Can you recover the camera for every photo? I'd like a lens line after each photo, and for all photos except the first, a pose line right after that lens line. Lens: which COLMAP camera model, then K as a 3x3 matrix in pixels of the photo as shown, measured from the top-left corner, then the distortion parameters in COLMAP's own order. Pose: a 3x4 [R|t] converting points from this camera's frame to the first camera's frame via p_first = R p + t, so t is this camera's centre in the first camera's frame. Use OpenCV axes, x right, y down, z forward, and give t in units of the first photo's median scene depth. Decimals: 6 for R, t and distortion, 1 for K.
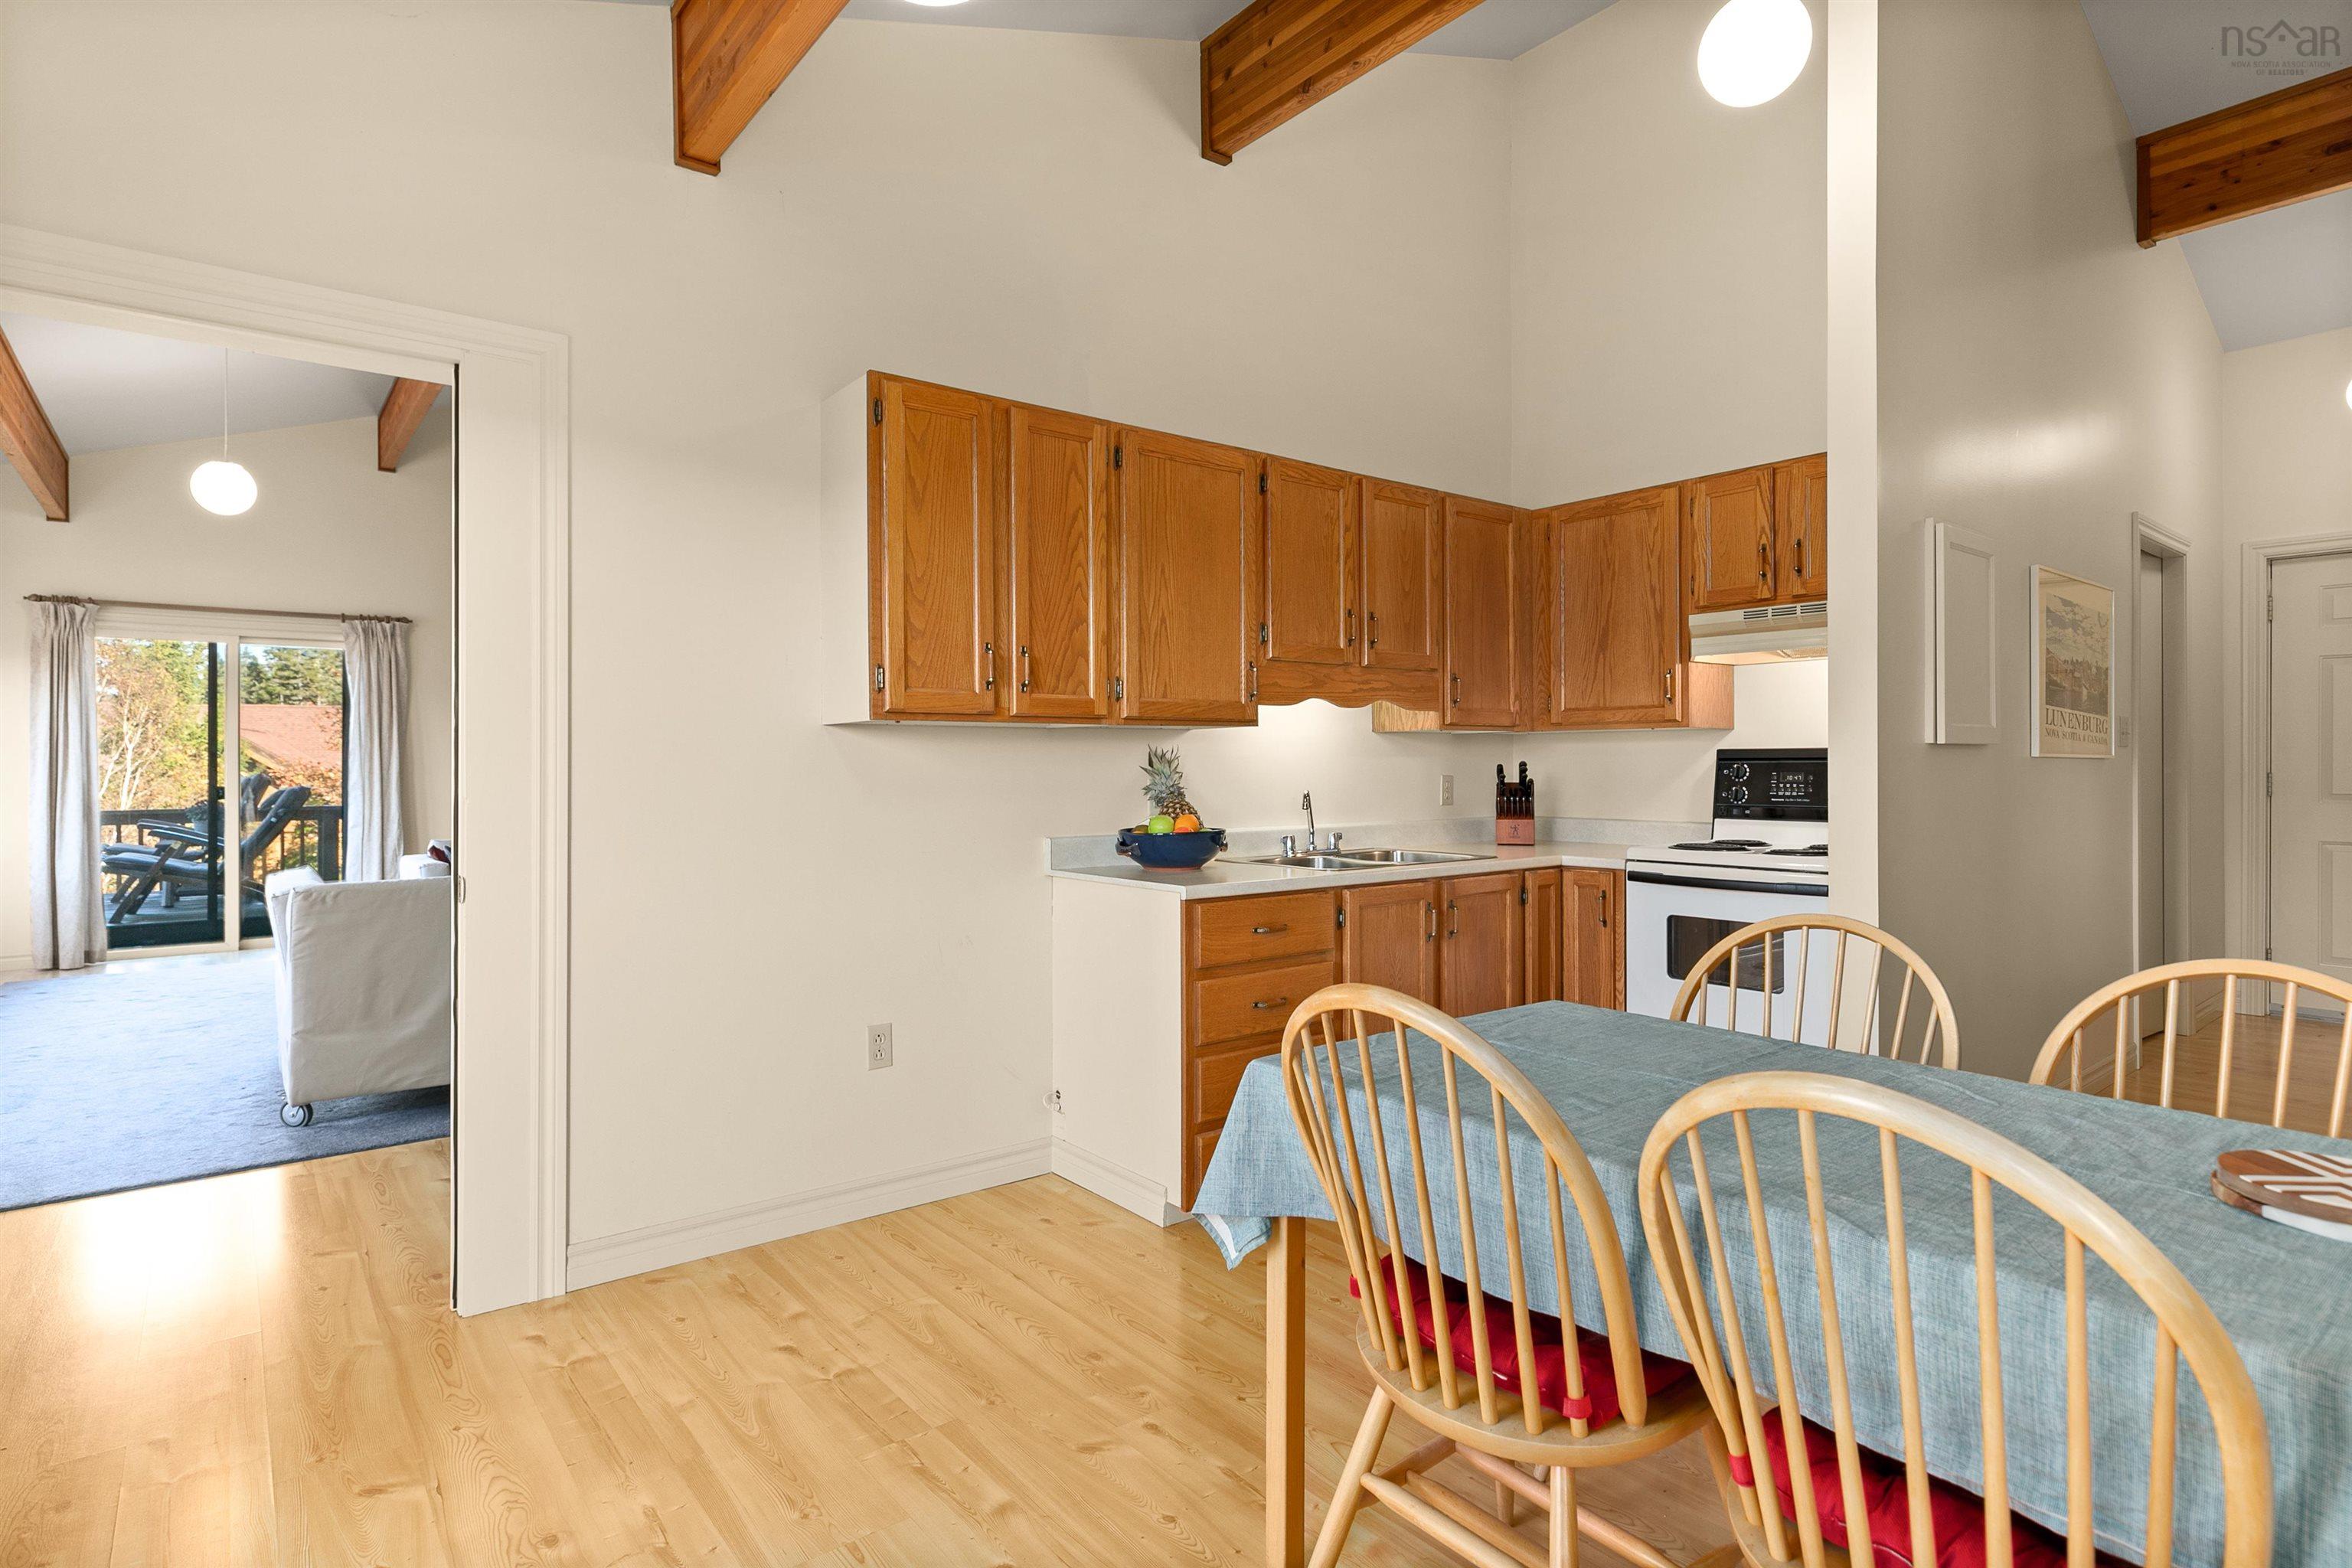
lens RADIAL K [[1210.8, 0, 1182.0], [0, 1210.8, 761.5], [0, 0, 1]] dist [-0.000764, 0.000140]
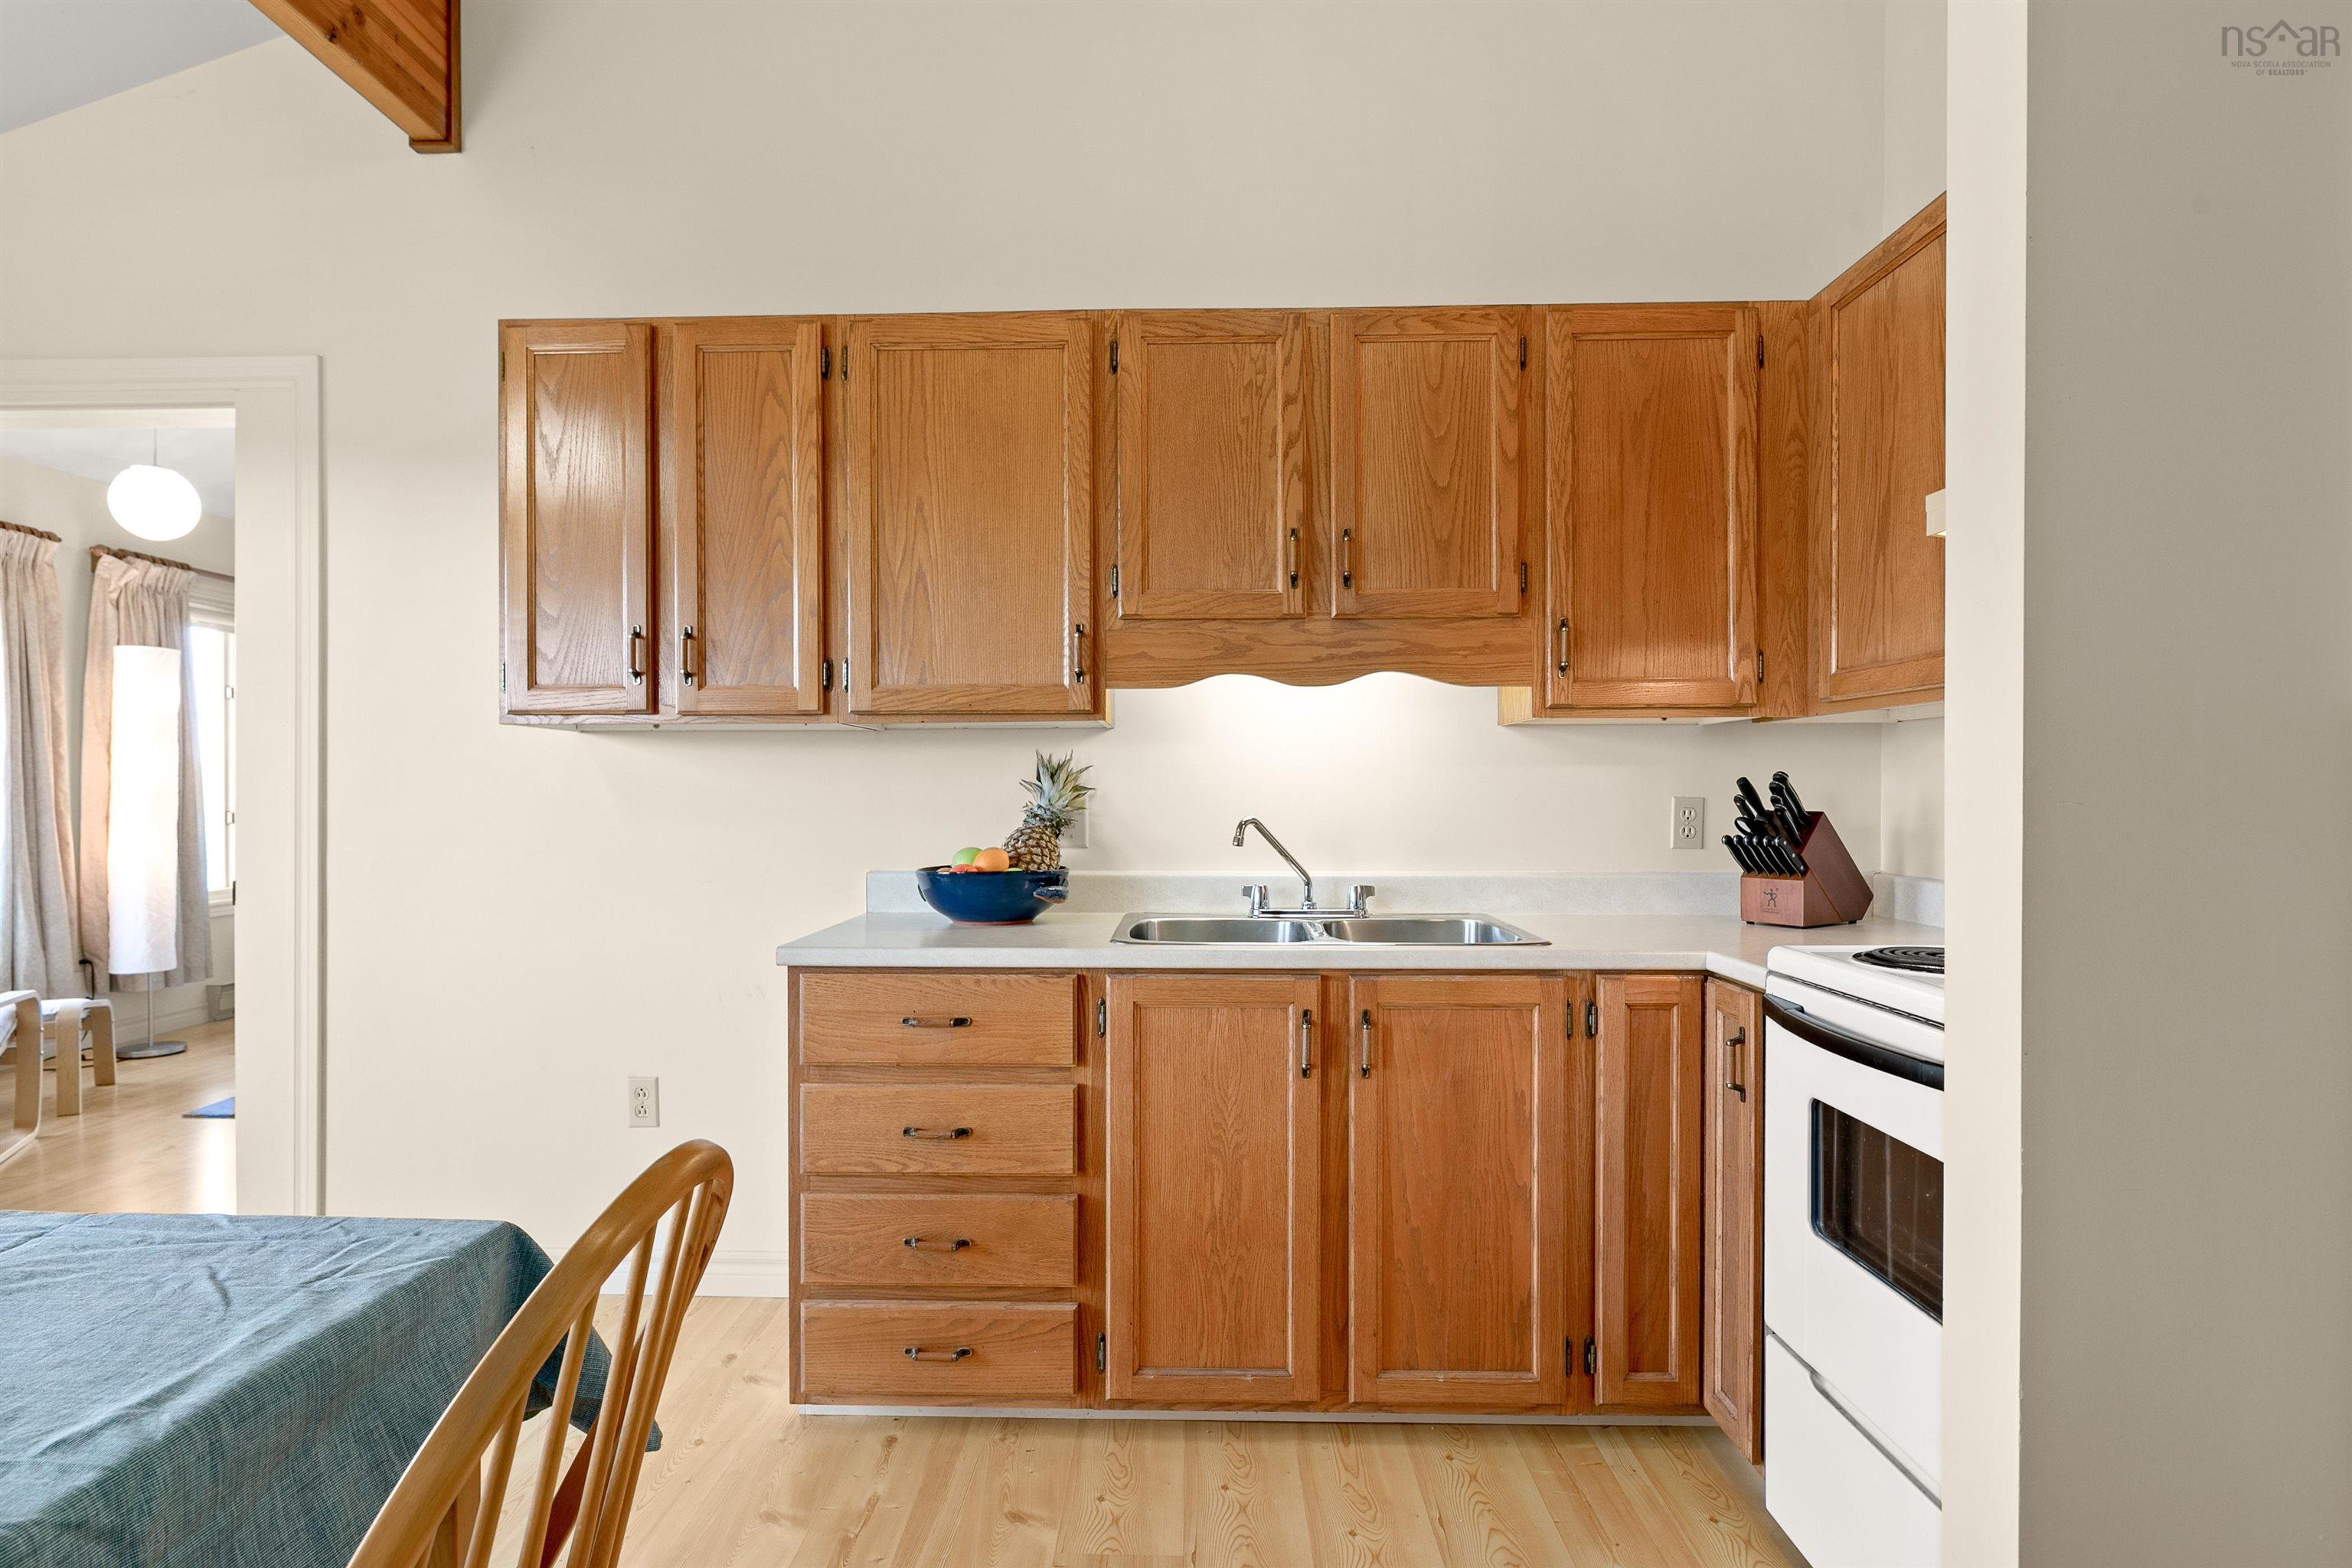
lens RADIAL K [[1288.7, 0, 1176.0], [0, 1288.7, 784.0], [0, 0, 1]] dist [0.003450, 0.000307]
pose [[0.760459, 0.001531, -0.649384, 0.518937], [0.000578, 0.999995, 0.003034, 0.004361], [0.649386, -0.002683, 0.760455, 0.447224]]
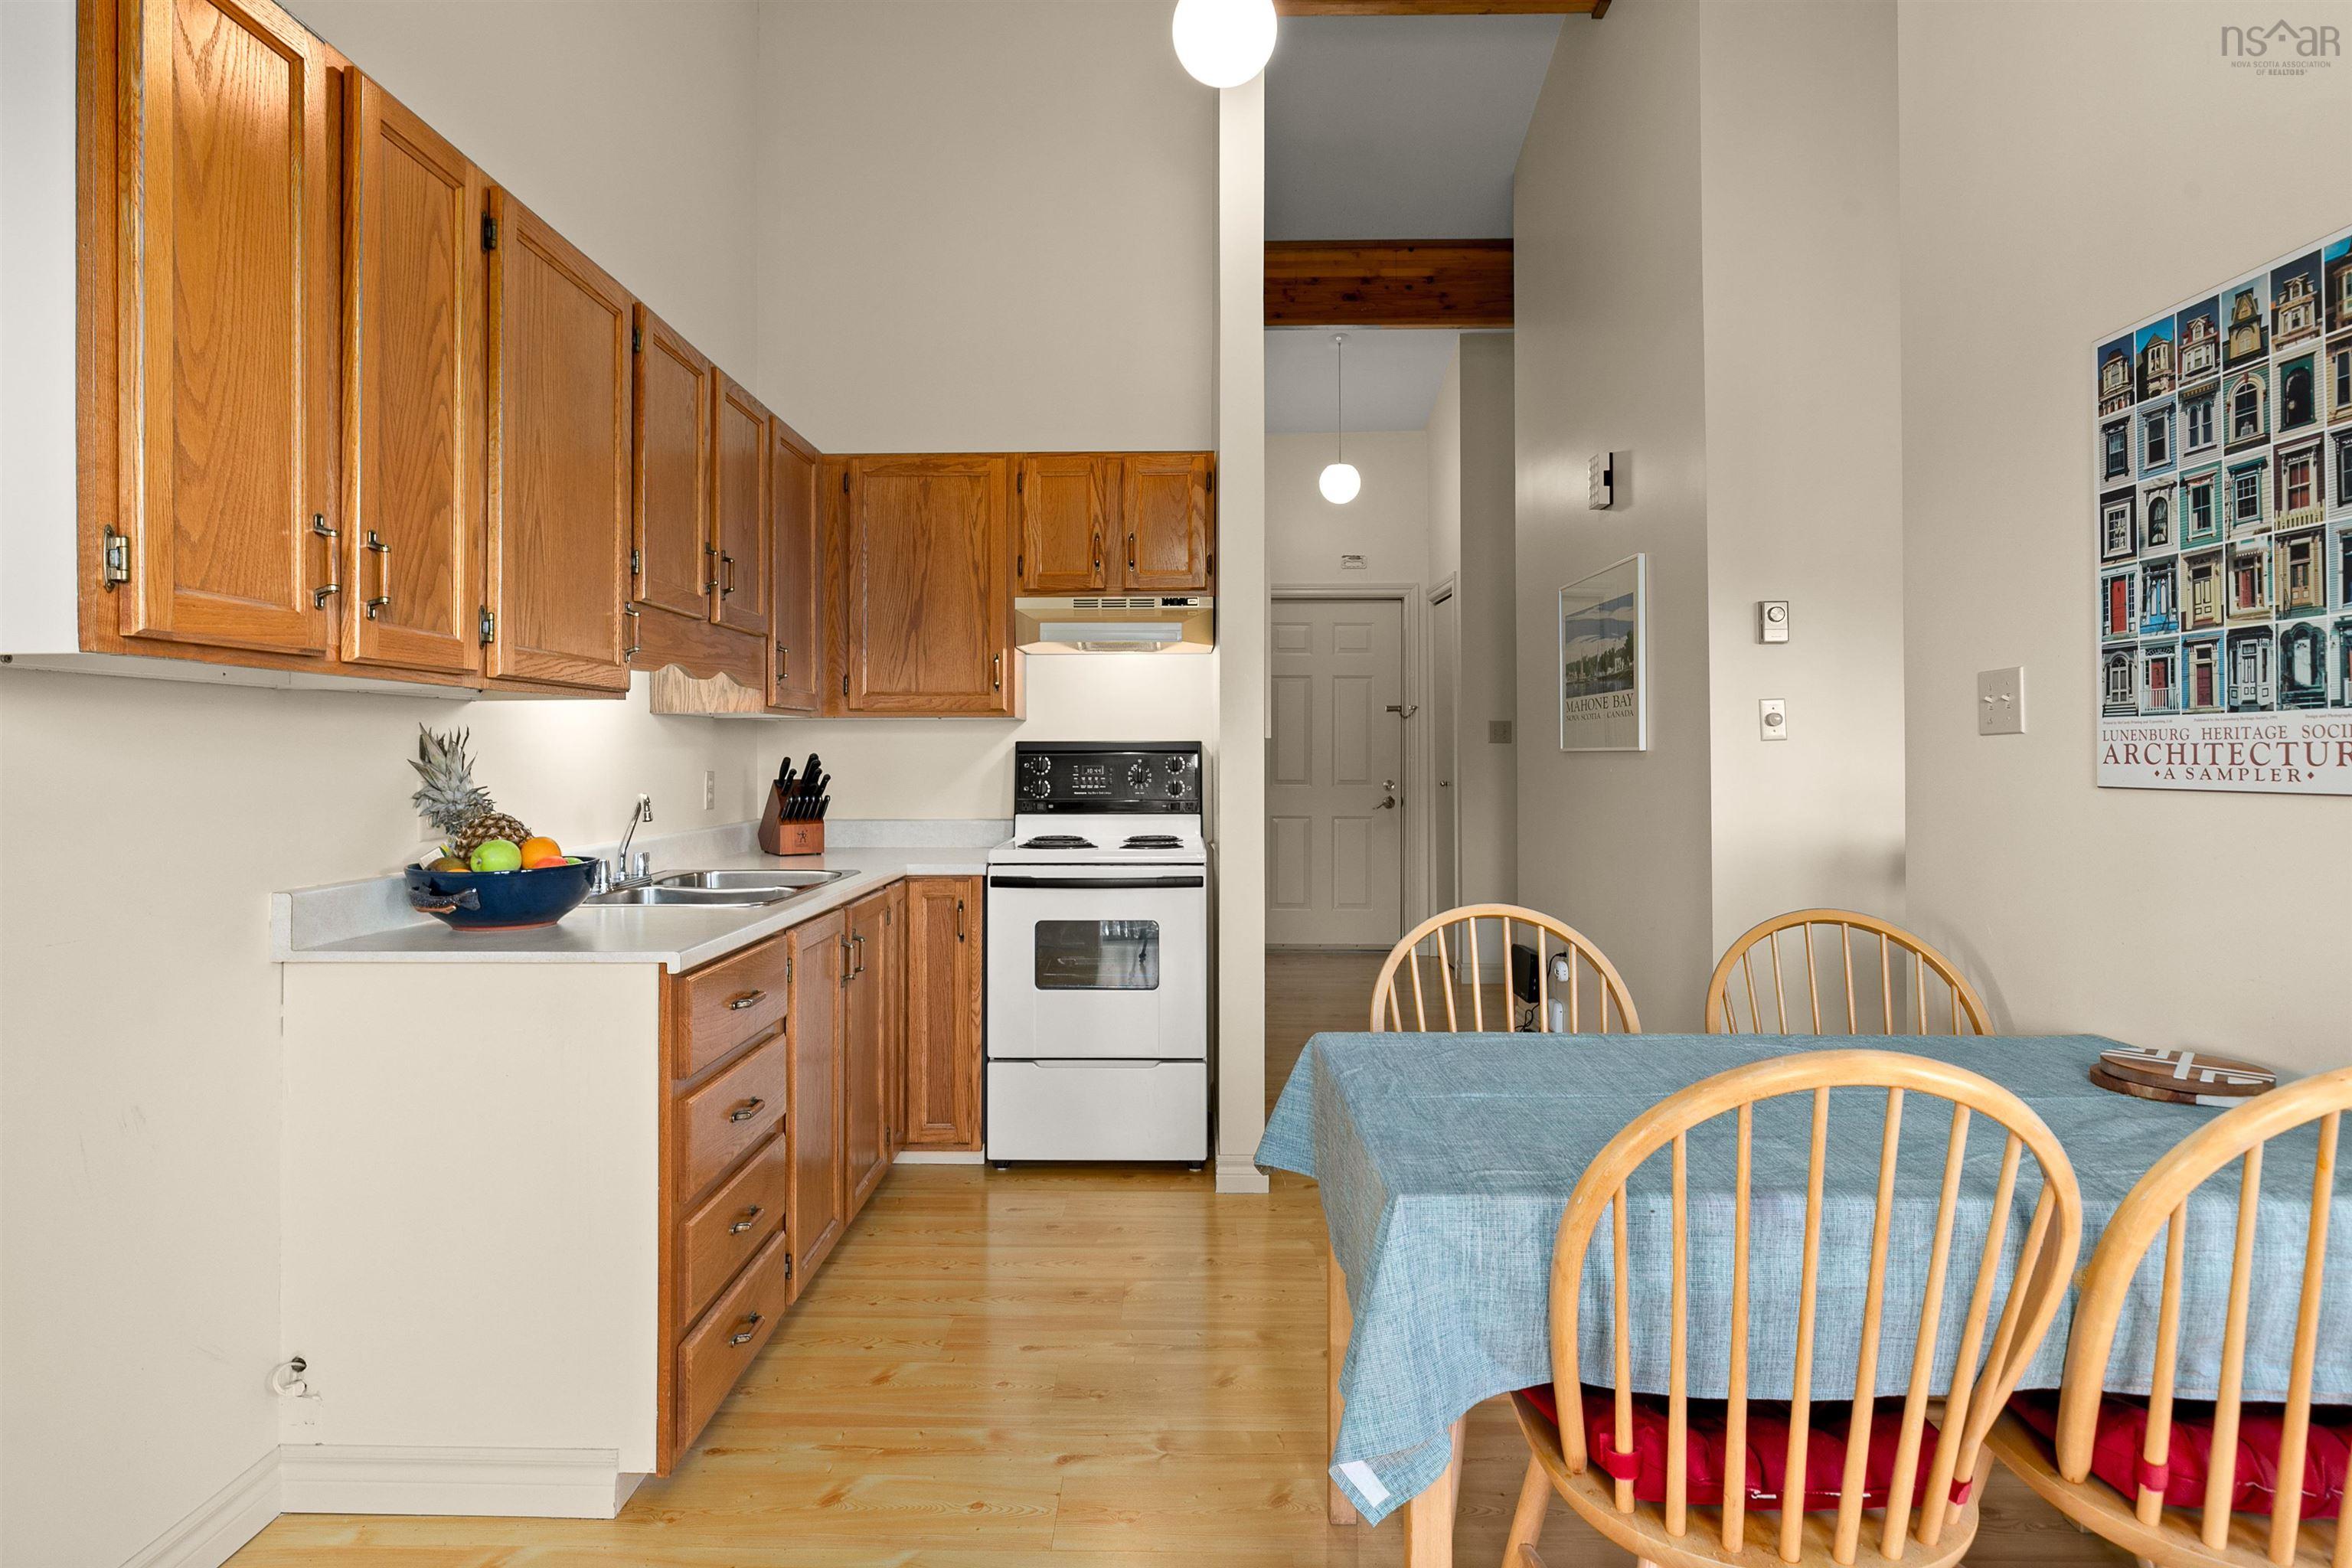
lens RADIAL K [[1253.8, 0, 1176.5], [0, 1253.8, 739.7], [0, 0, 1]] dist [-0.003202, -0.000256]
pose [[0.634656, 0.011643, 0.772707, -0.259153], [-0.002250, 0.999910, -0.013218, 0.001333], [-0.772791, 0.006651, 0.634626, 0.302811]]
